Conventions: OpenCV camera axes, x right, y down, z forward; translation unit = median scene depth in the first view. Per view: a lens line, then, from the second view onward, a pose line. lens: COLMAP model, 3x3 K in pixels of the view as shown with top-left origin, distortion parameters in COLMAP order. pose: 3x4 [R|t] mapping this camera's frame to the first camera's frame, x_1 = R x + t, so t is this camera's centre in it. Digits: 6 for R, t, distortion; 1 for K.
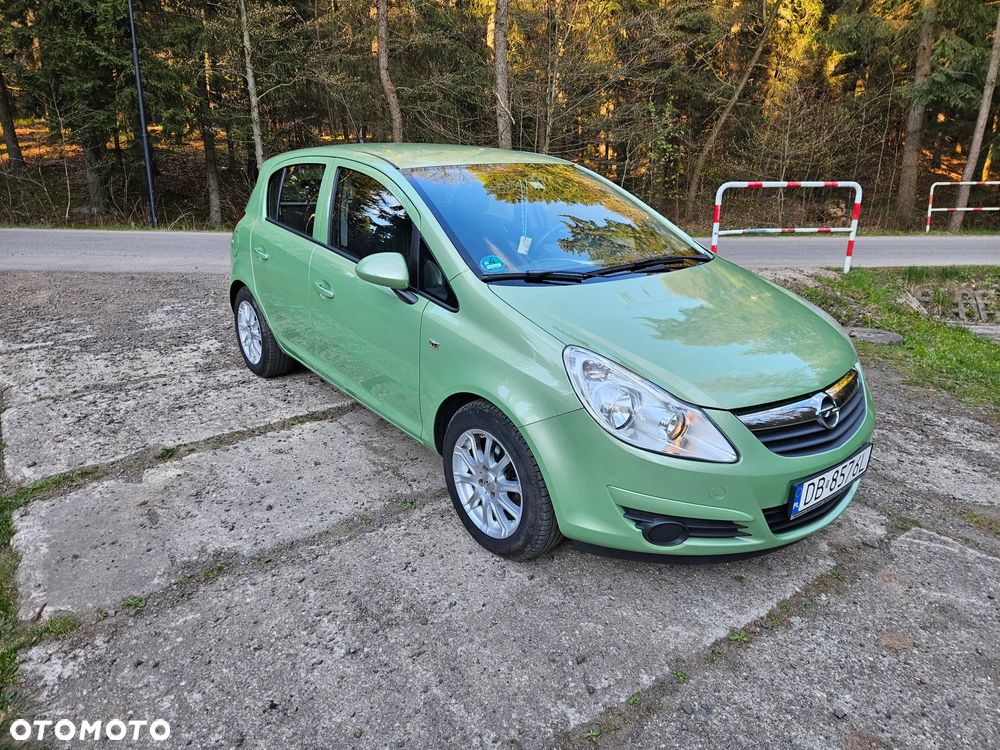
lens RADIAL K [[681.2, 0, 499.8], [0, 681.2, 348.4], [0, 0, 1]] dist [0.061552, -0.047844]
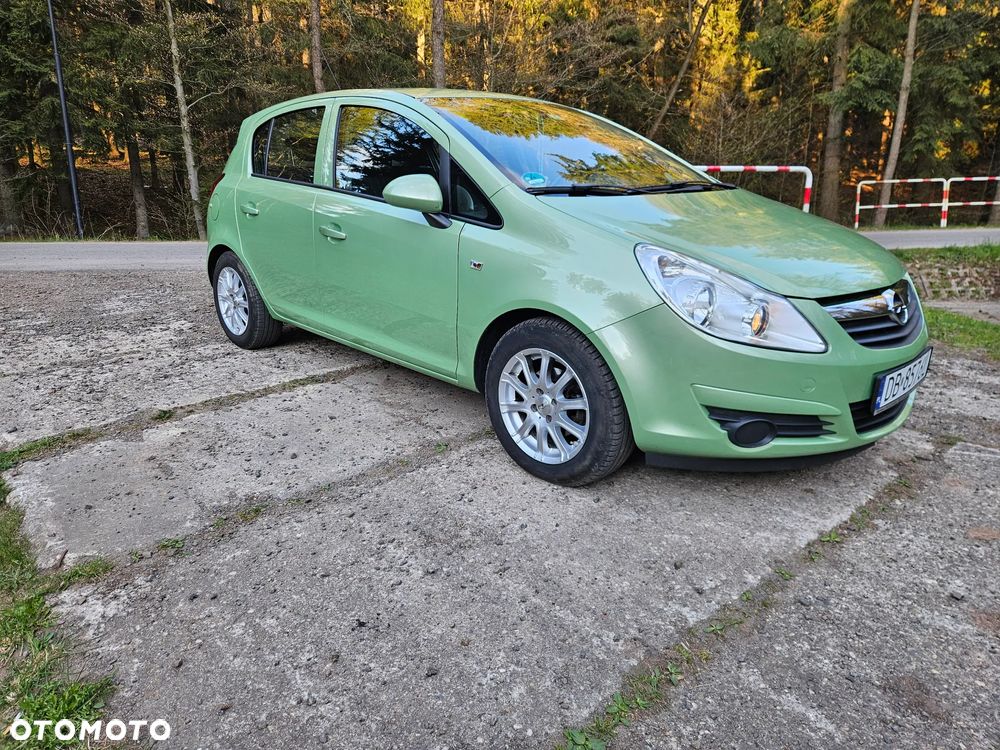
lens RADIAL K [[681.2, 0, 485.8], [0, 681.2, 355.5], [0, 0, 1]] dist [0.061552, -0.047844]
pose [[0.996184, -0.033837, 0.080450, -0.155729], [0.035592, 0.999156, -0.020484, 0.131901], [-0.079689, 0.023269, 0.996548, 0.060683]]
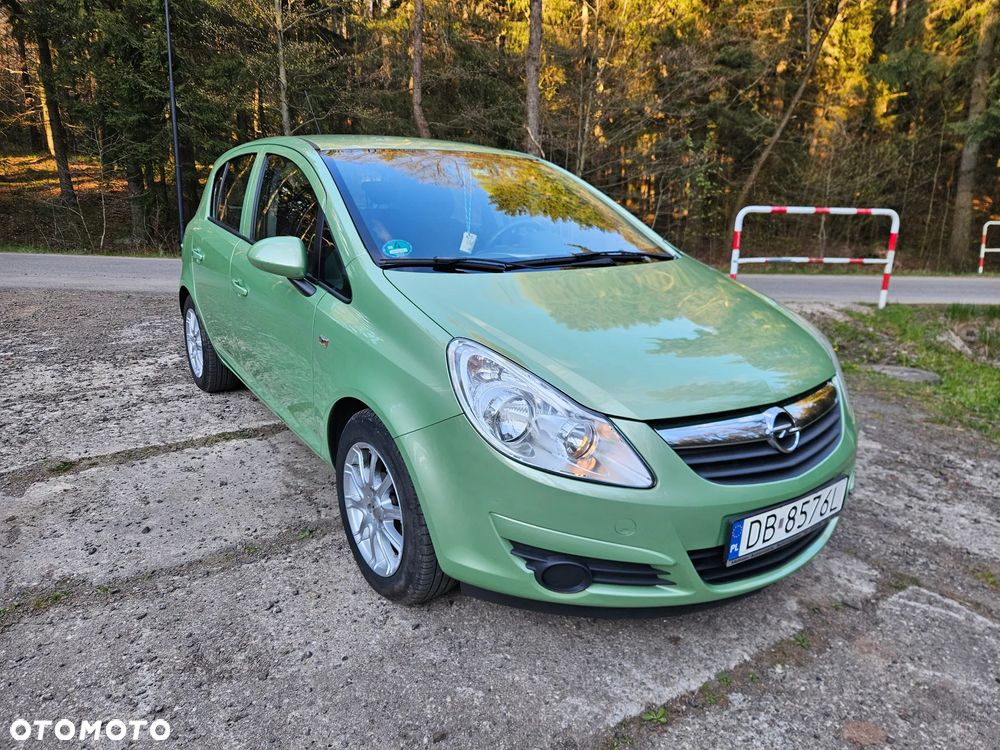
lens RADIAL K [[681.2, 0, 499.9], [0, 681.2, 367.2], [0, 0, 1]] dist [0.061552, -0.047844]
pose [[0.997747, 0.026576, -0.061599, 0.165519], [-0.028656, 0.999040, -0.033132, 0.045272], [0.060660, 0.034822, 0.997551, 0.160382]]
